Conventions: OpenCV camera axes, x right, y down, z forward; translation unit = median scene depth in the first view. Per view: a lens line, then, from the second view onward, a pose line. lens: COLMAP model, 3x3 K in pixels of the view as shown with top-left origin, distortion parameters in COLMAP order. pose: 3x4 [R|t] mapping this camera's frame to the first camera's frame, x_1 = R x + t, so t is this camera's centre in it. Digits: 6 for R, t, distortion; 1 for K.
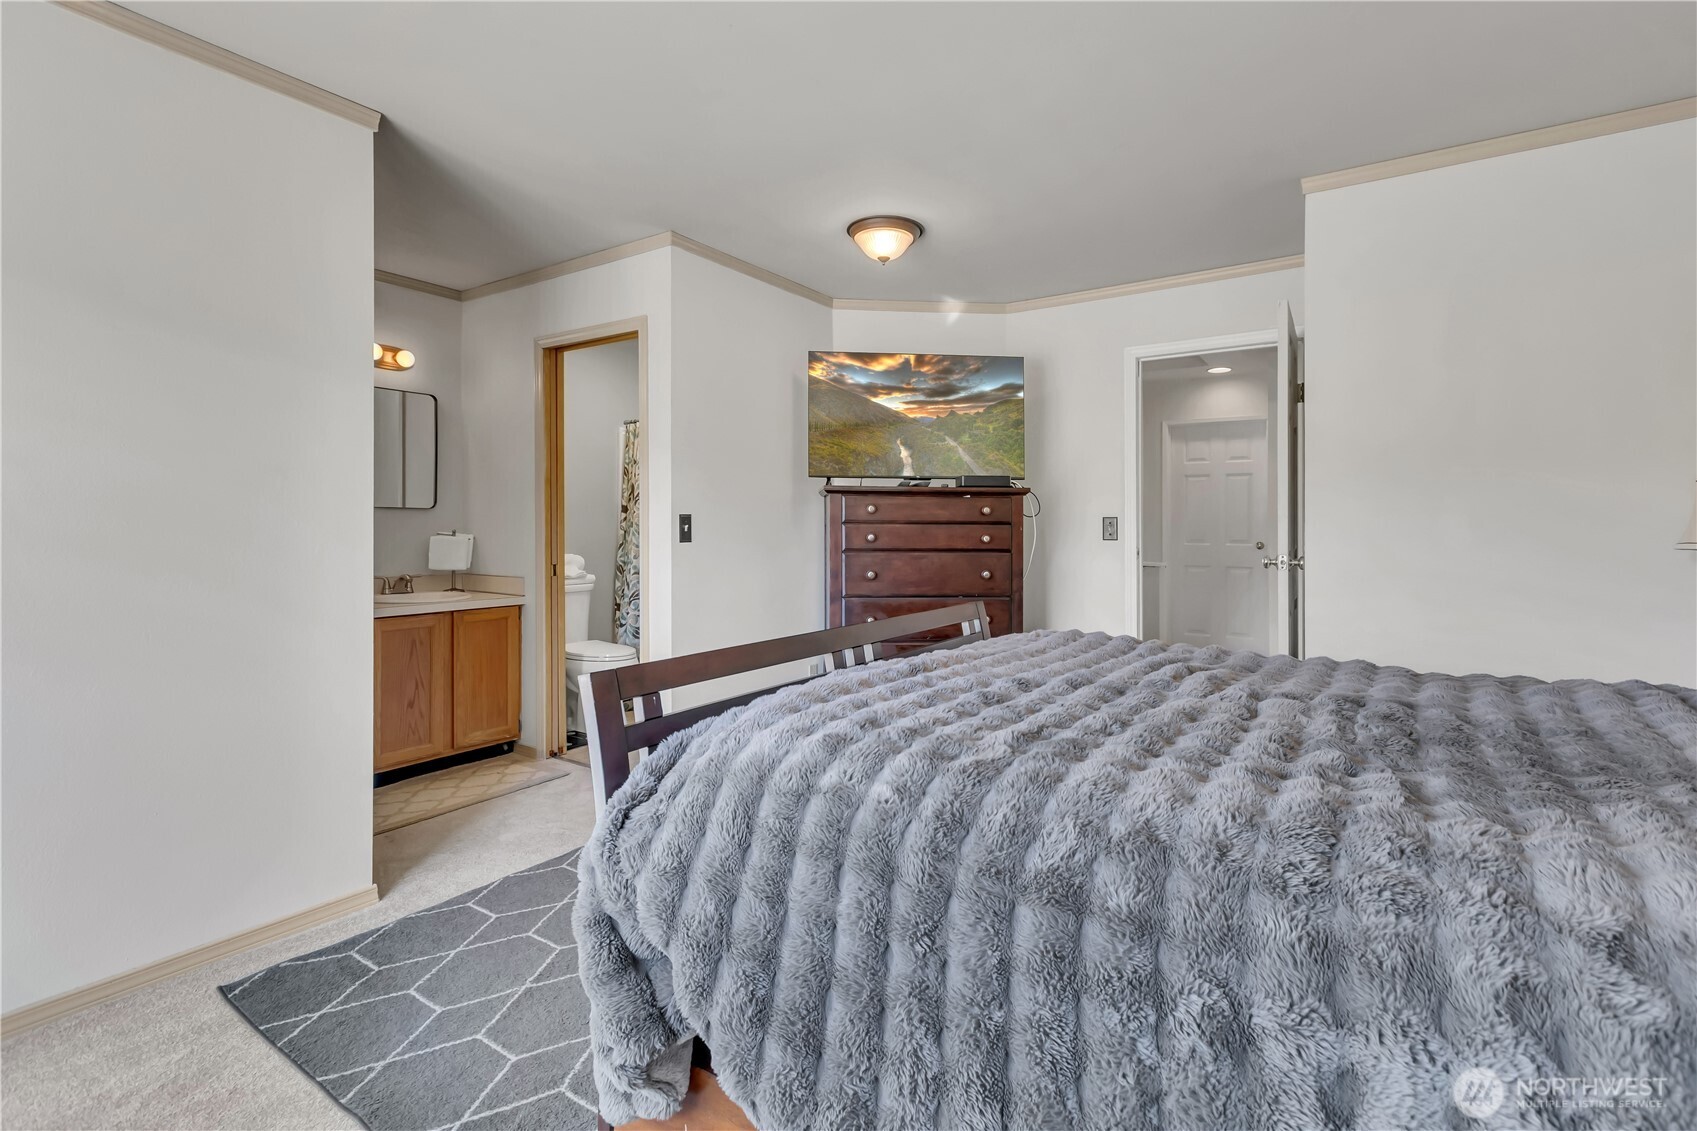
lens RADIAL K [[785.2, 0, 873.4], [0, 785.2, 515.1], [0, 0, 1]] dist [0.000985, -0.000215]
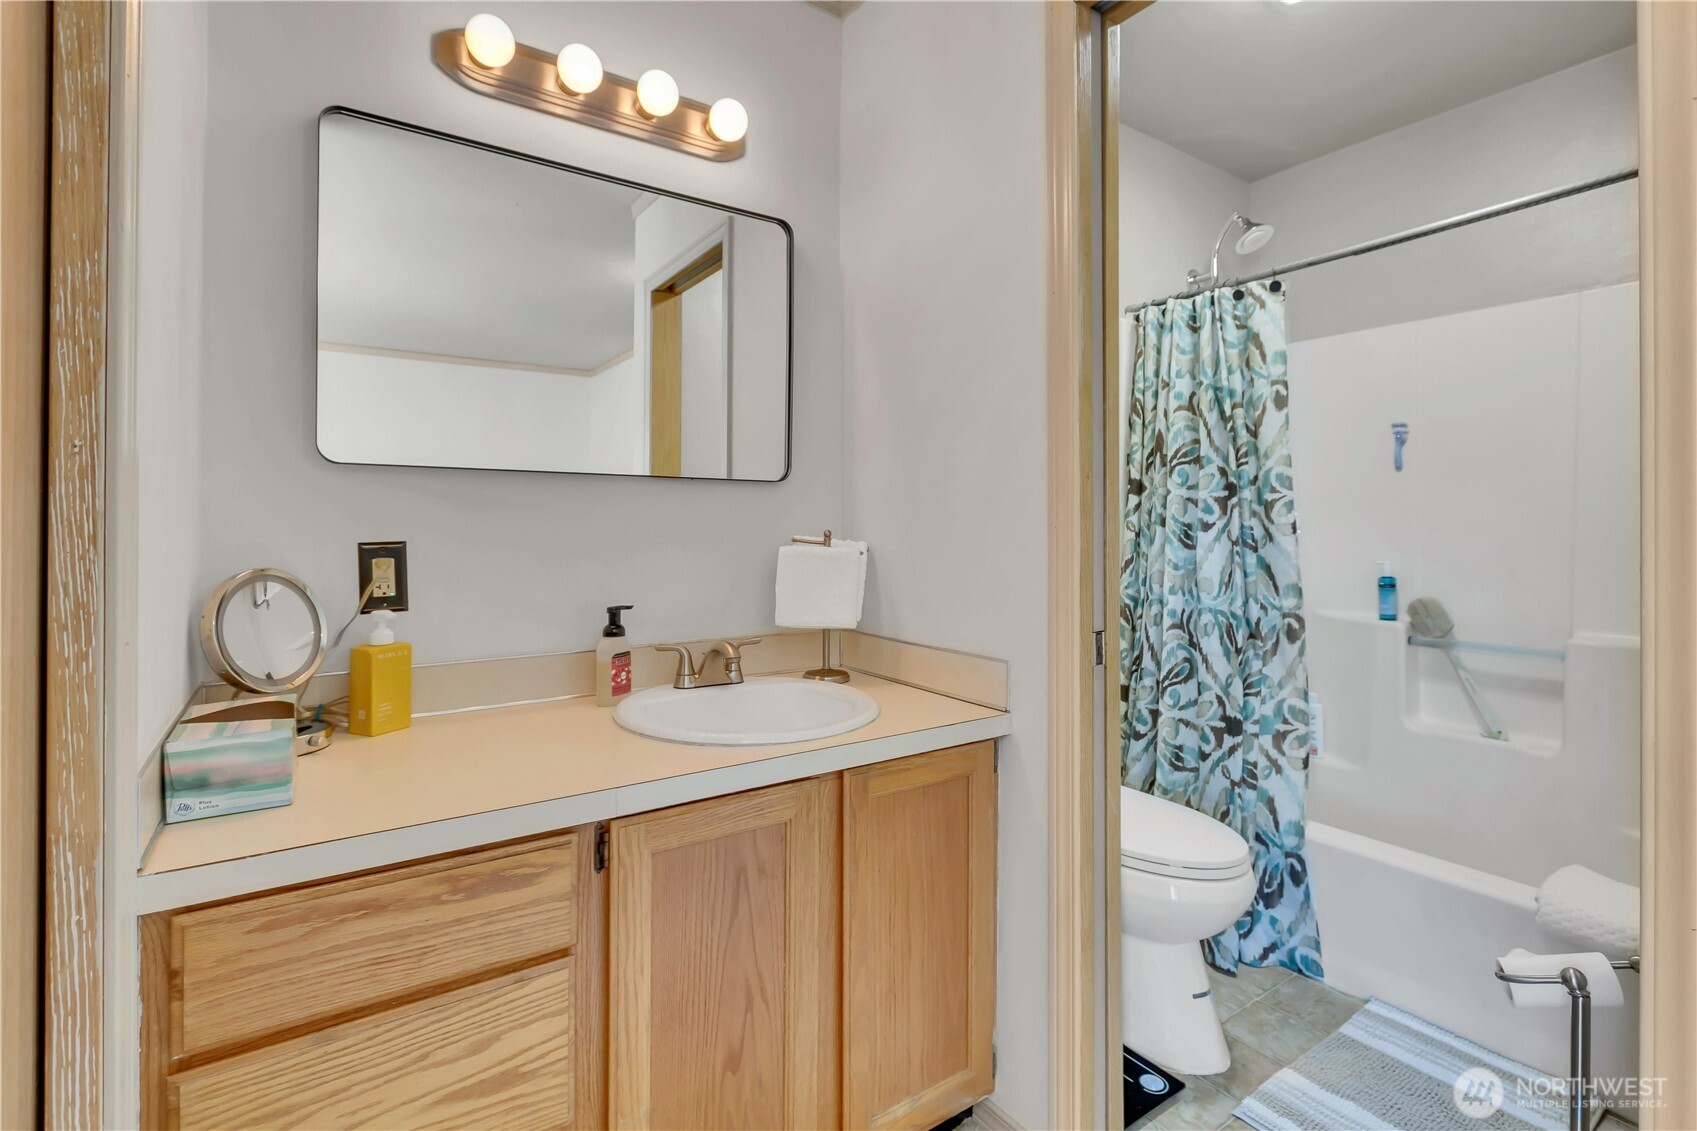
lens RADIAL K [[785.2, 0, 873.4], [0, 785.2, 515.1], [0, 0, 1]] dist [0.000985, -0.000215]
pose [[0.930221, -0.001963, -0.366994, -0.368687], [0.003000, 0.999993, 0.002255, 0.009844], [0.366987, -0.003198, 0.930221, 0.639254]]
